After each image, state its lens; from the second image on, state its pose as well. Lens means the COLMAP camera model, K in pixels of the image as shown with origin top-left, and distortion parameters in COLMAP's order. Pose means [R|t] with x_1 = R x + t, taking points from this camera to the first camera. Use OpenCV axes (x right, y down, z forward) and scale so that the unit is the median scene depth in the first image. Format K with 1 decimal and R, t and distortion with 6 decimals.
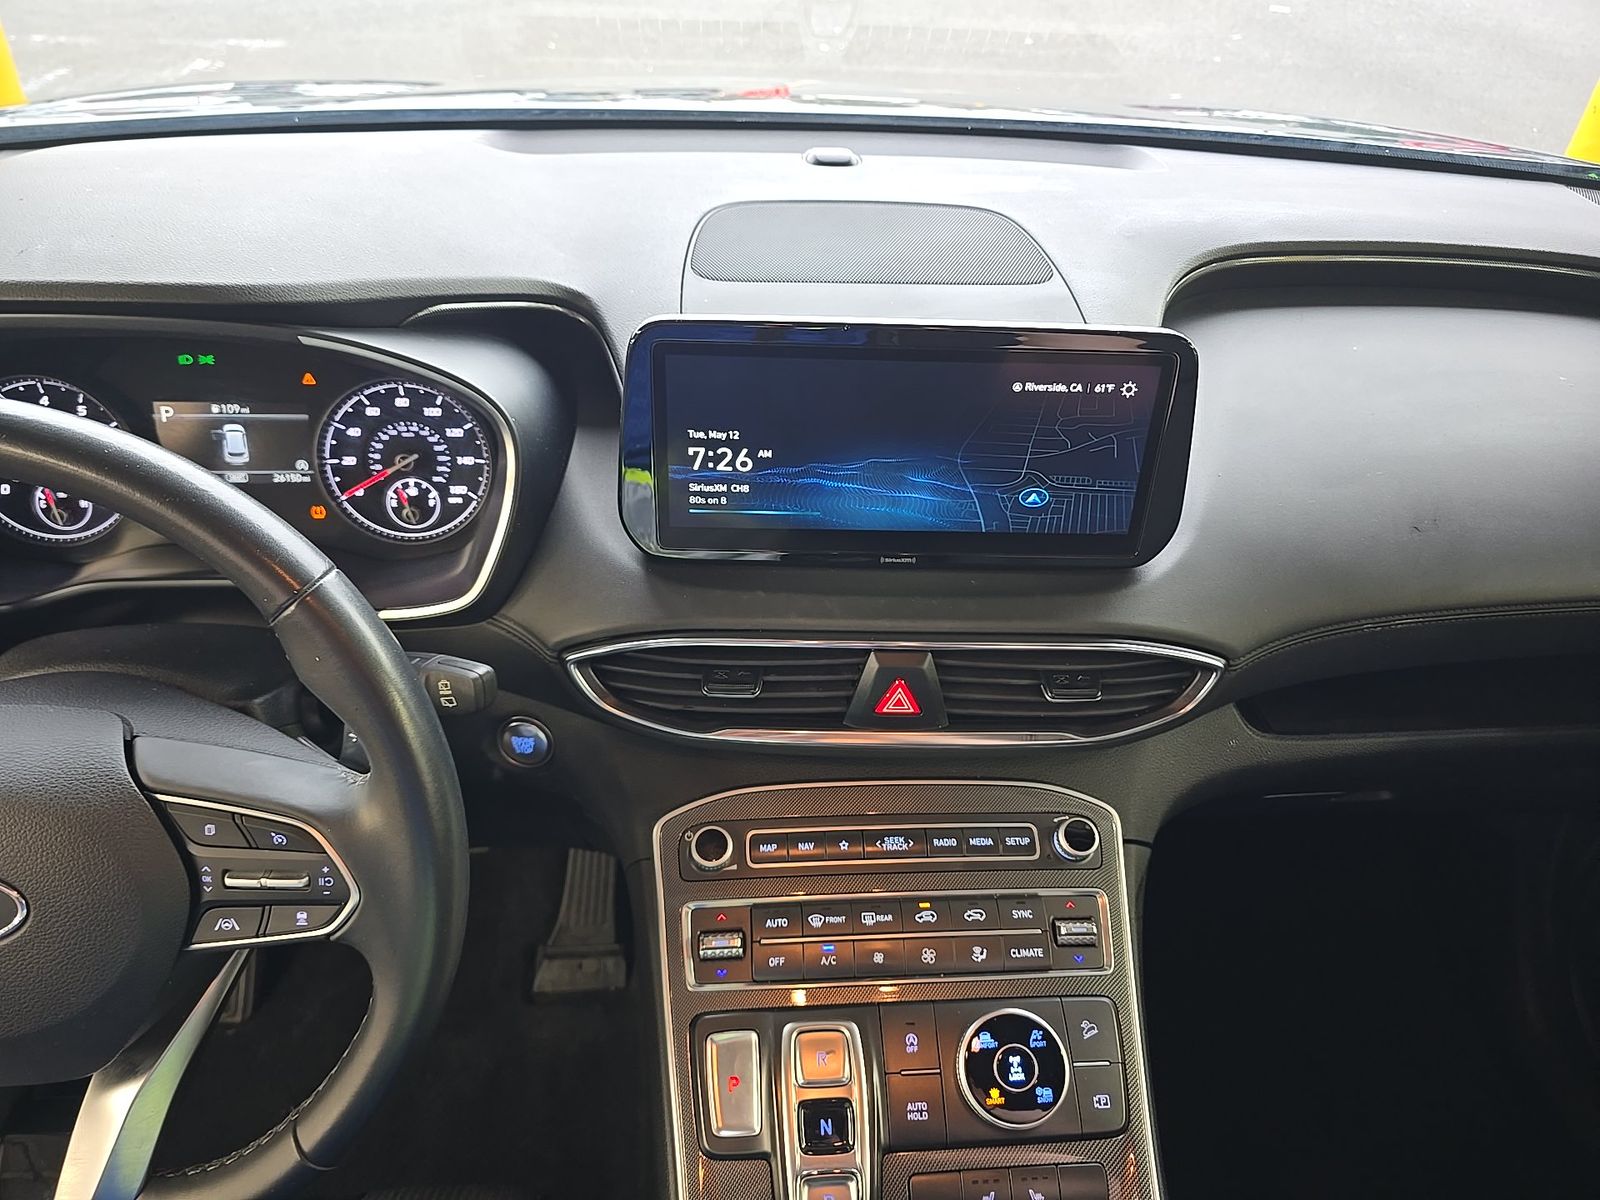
lens RADIAL K [[1076.6, 0, 801.9], [0, 1076.6, 606.0], [0, 0, 1]] dist [0.002360, -0.005947]
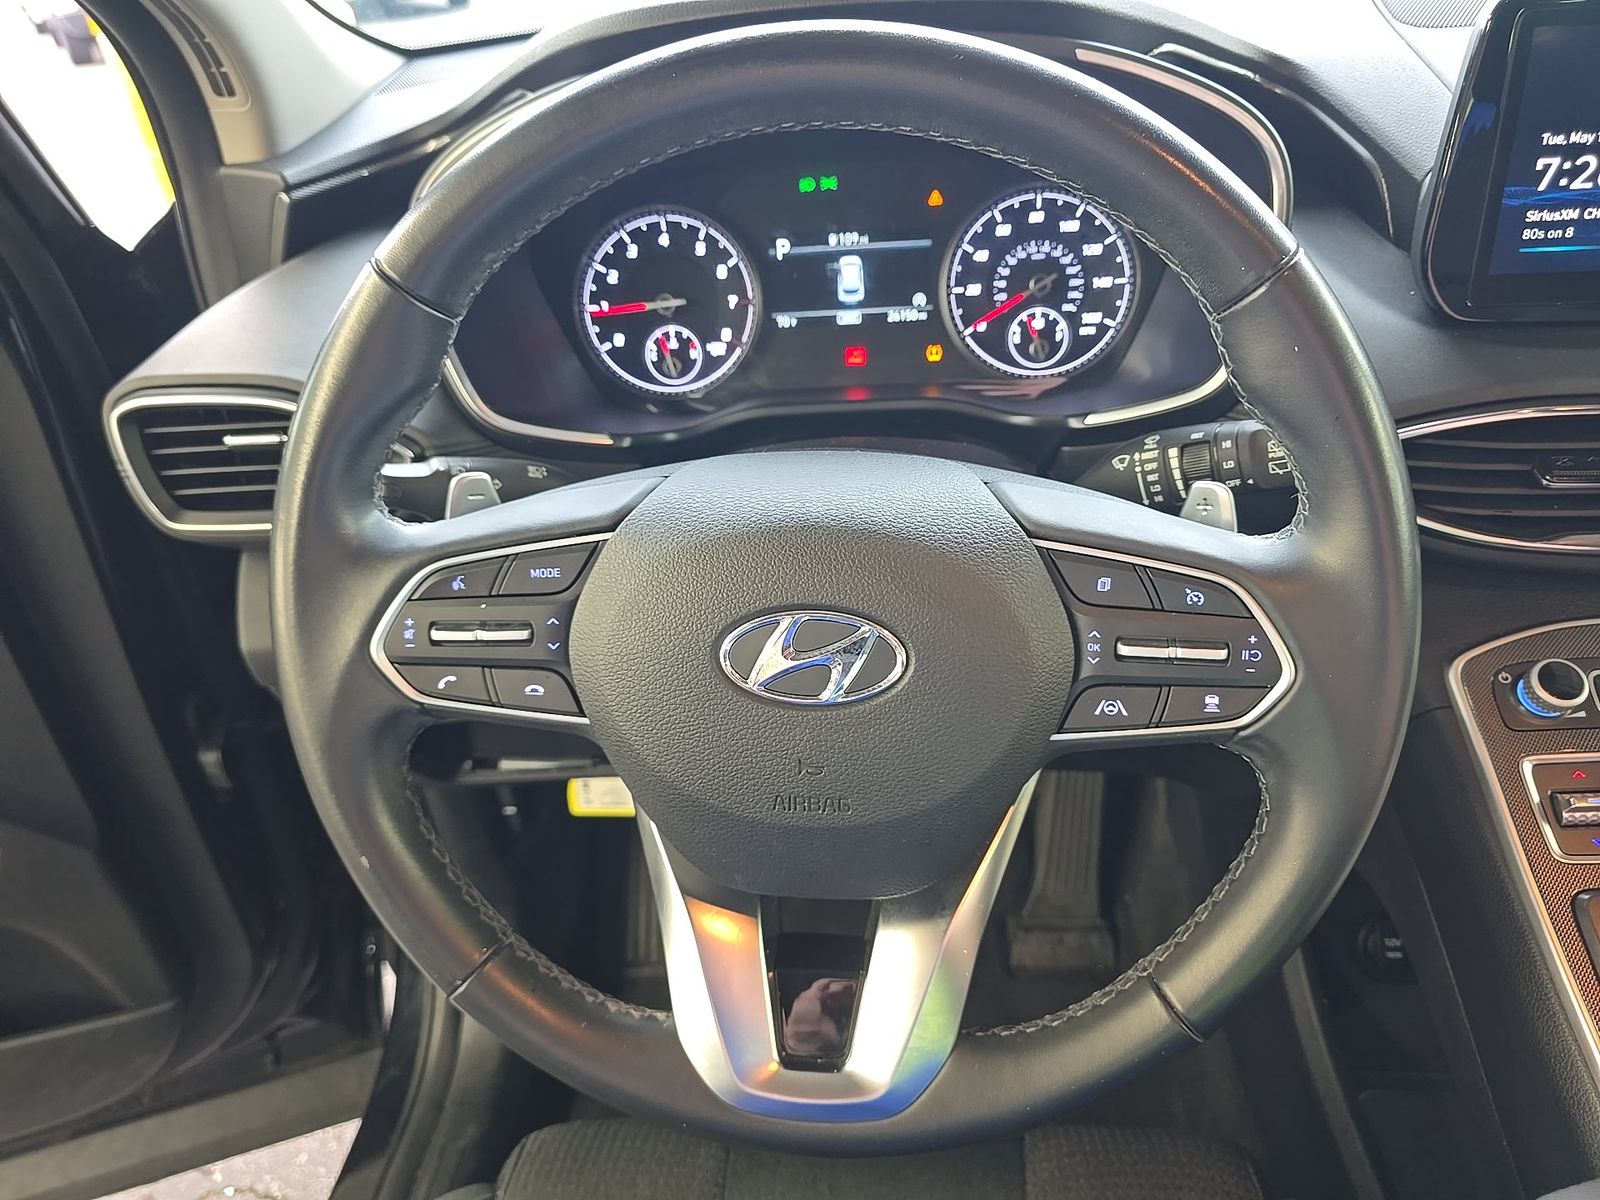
lens RADIAL K [[1076.6, 0, 809.0], [0, 1076.6, 597.5], [0, 0, 1]] dist [0.002360, -0.005947]
pose [[0.982287, -0.031498, -0.184716, -0.399889], [0.020780, 0.998001, -0.059676, 0.168385], [0.186227, 0.054781, 0.980978, 0.120874]]
